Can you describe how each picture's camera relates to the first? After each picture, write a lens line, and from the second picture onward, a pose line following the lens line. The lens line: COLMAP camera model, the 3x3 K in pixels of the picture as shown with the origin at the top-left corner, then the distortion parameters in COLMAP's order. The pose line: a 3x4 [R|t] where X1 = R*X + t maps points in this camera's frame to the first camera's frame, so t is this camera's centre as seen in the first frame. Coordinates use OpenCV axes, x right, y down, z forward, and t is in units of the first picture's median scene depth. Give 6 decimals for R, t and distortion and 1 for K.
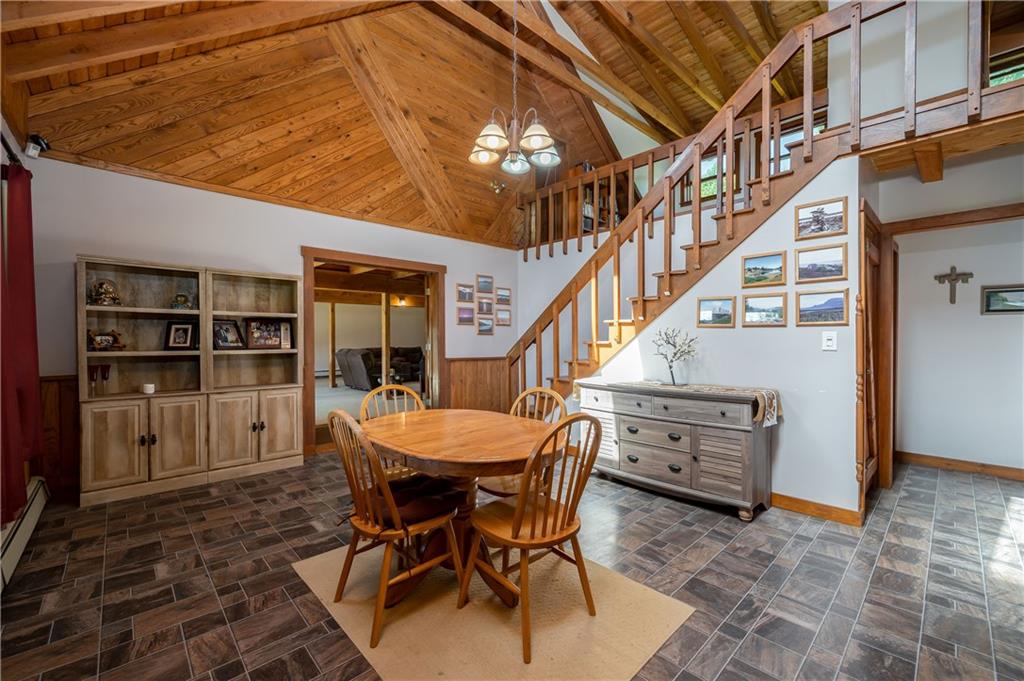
lens RADIAL K [[420.3, 0, 514.7], [0, 420.3, 343.1], [0, 0, 1]] dist [0.000561, -0.000099]
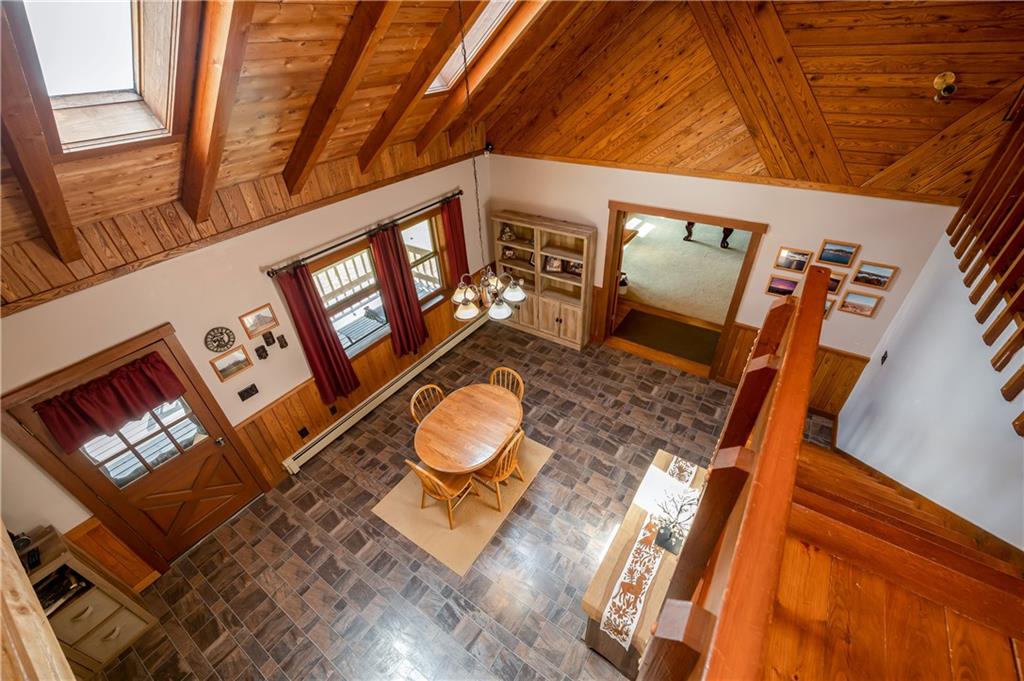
lens RADIAL K [[420.3, 0, 514.7], [0, 420.3, 343.1], [0, 0, 1]] dist [0.000561, -0.000099]
pose [[0.212905, 0.572126, -0.792050, 0.642679], [0.031282, 0.806229, 0.590777, -0.638397], [0.976572, -0.150556, 0.153752, 0.500722]]
